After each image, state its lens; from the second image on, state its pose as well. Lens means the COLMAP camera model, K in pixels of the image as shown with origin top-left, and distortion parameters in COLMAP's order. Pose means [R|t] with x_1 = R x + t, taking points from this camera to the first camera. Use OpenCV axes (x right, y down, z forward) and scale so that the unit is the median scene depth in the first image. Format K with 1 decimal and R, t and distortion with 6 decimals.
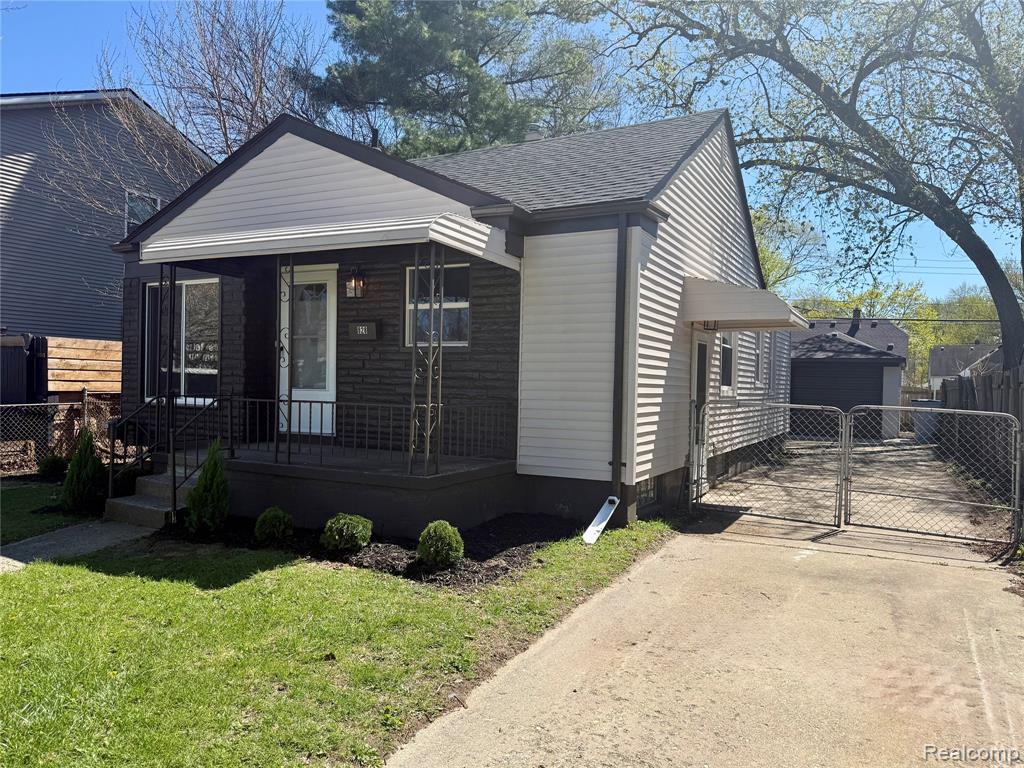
lens RADIAL K [[718.2, 0, 502.7], [0, 718.2, 383.1], [0, 0, 1]] dist [0.071070, -0.002207]
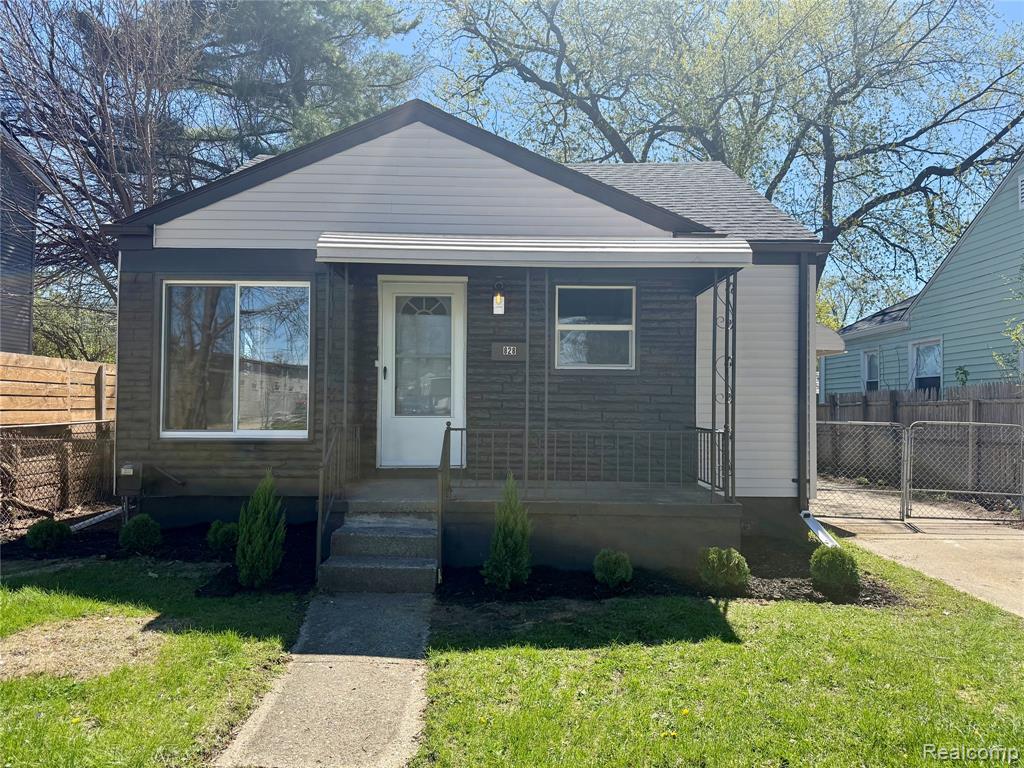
lens RADIAL K [[718.2, 0, 504.2], [0, 718.2, 389.5], [0, 0, 1]] dist [0.071070, -0.002207]
pose [[0.886231, -0.003996, 0.463226, -0.616539], [0.010941, 0.999864, -0.012306, -0.012807], [-0.463114, 0.015975, 0.886155, 0.189658]]
